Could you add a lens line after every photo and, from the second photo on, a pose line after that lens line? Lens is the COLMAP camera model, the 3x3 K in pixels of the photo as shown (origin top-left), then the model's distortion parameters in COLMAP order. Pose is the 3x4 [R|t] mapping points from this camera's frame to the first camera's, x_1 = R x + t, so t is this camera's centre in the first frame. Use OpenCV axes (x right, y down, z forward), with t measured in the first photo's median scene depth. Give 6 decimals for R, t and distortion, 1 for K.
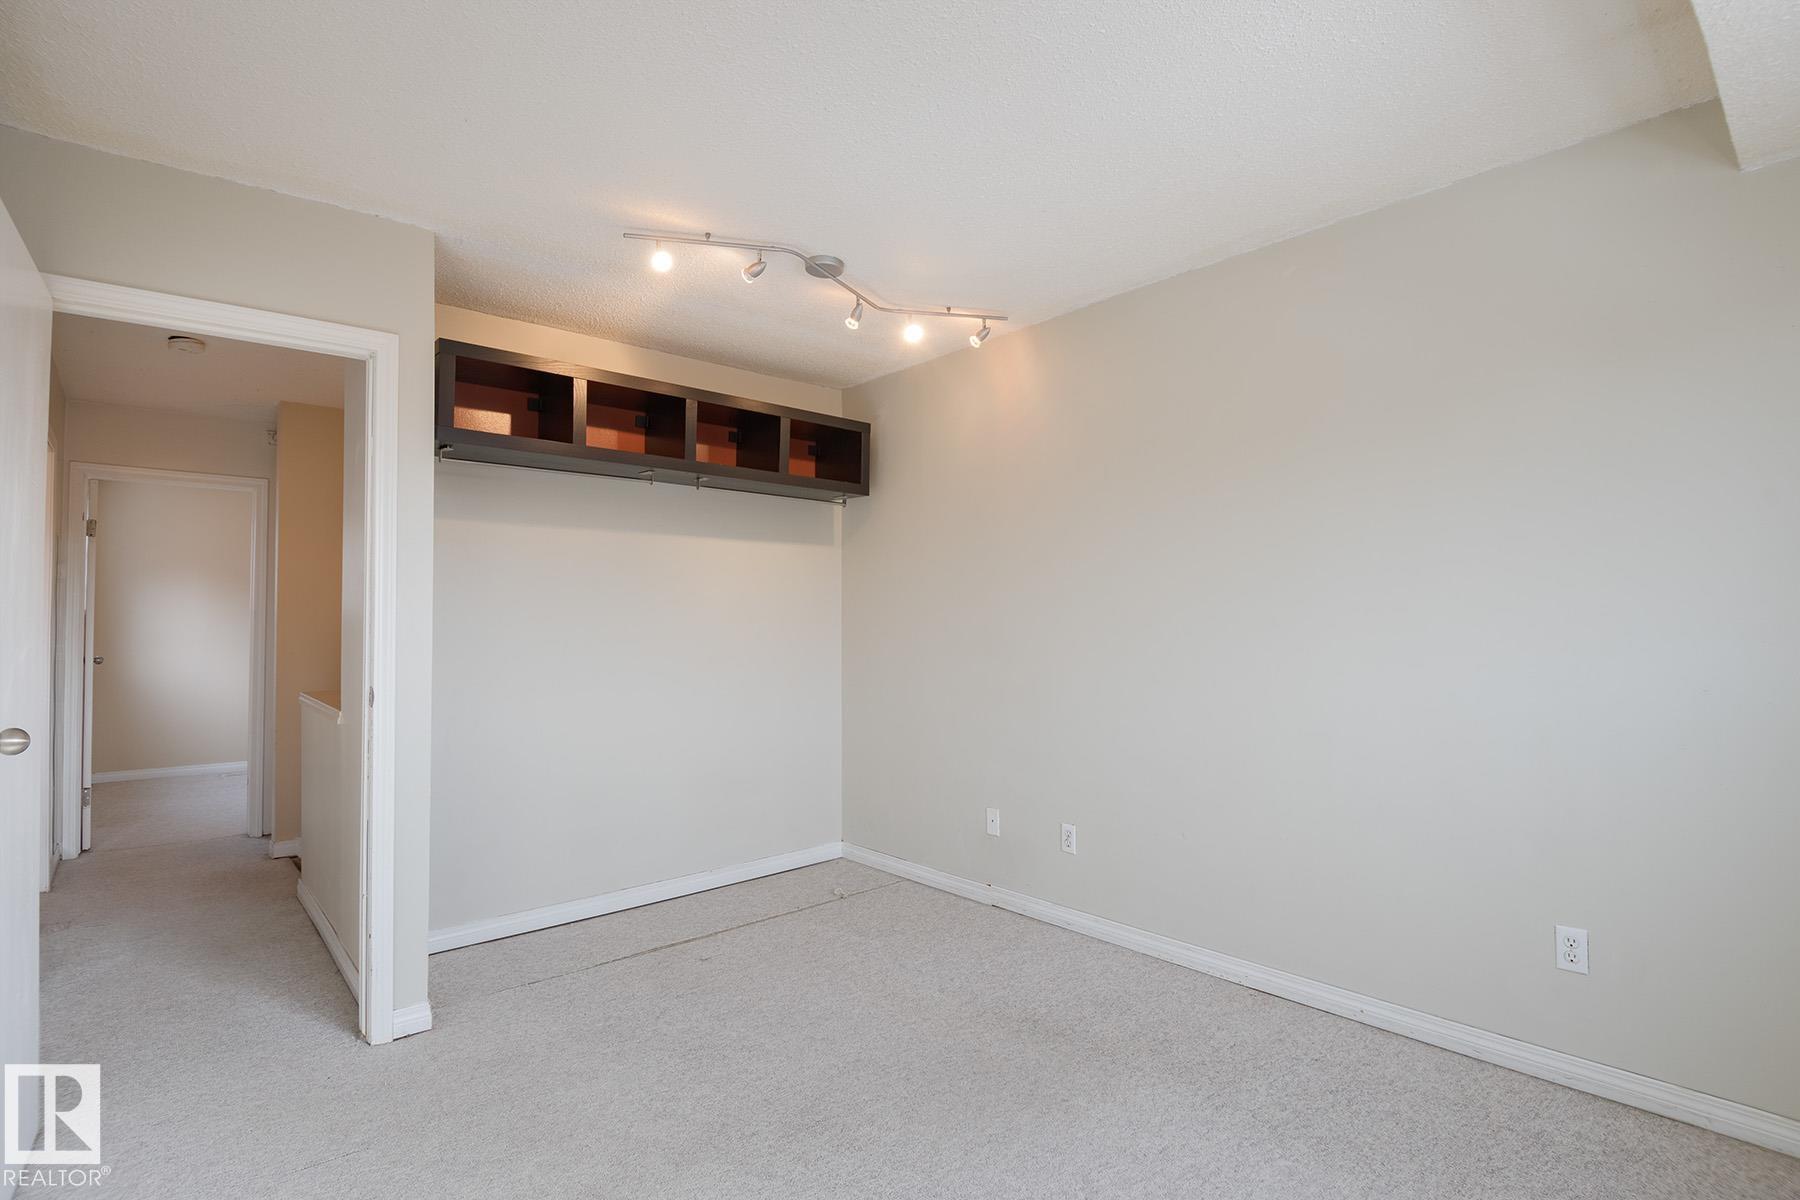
lens RADIAL K [[882.2, 0, 909.8], [0, 882.2, 627.9], [0, 0, 1]] dist [-0.003133, -0.016006]
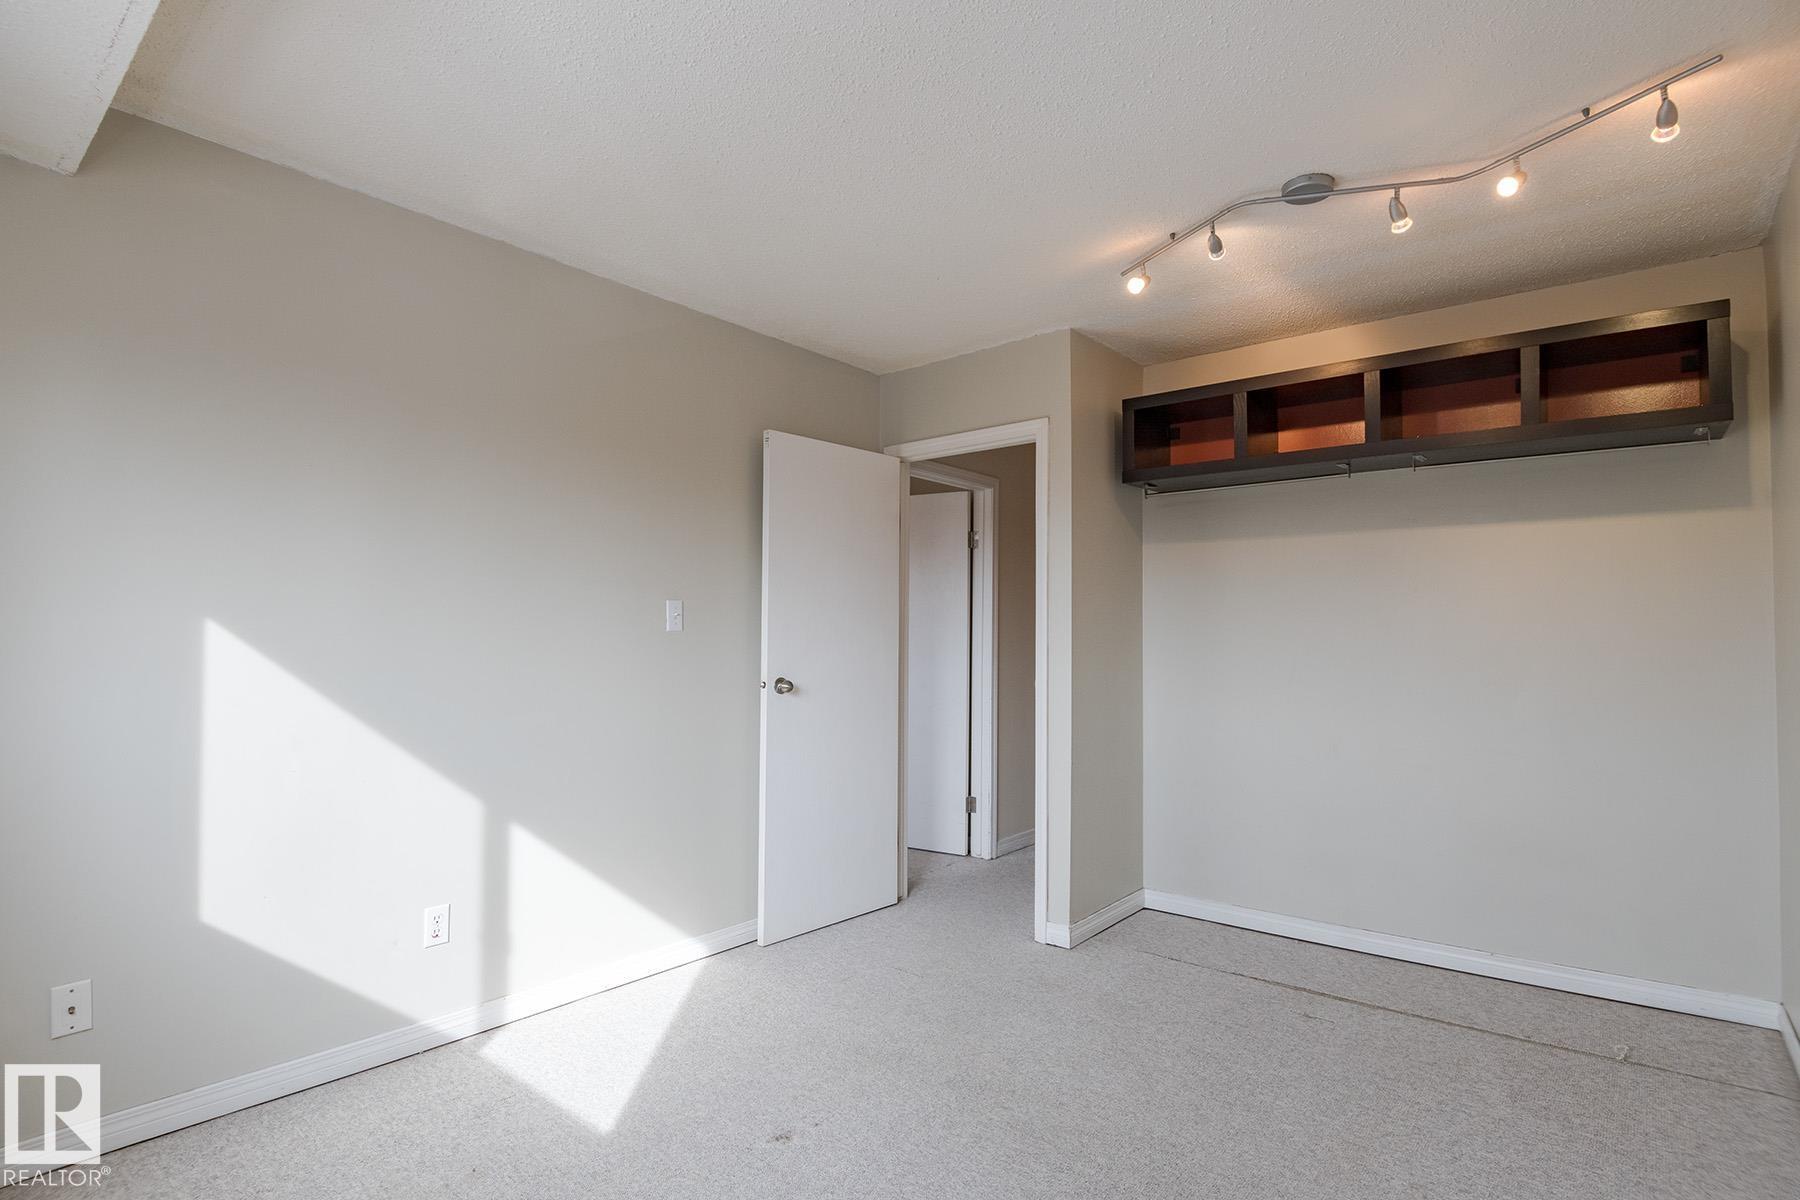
lens RADIAL K [[882.2, 0, 909.8], [0, 882.2, 627.9], [0, 0, 1]] dist [-0.003133, -0.016006]
pose [[0.150128, -0.002813, -0.988663, 0.530398], [-0.010548, 0.999934, -0.004447, -0.002093], [0.988610, 0.011096, 0.150088, 0.435955]]
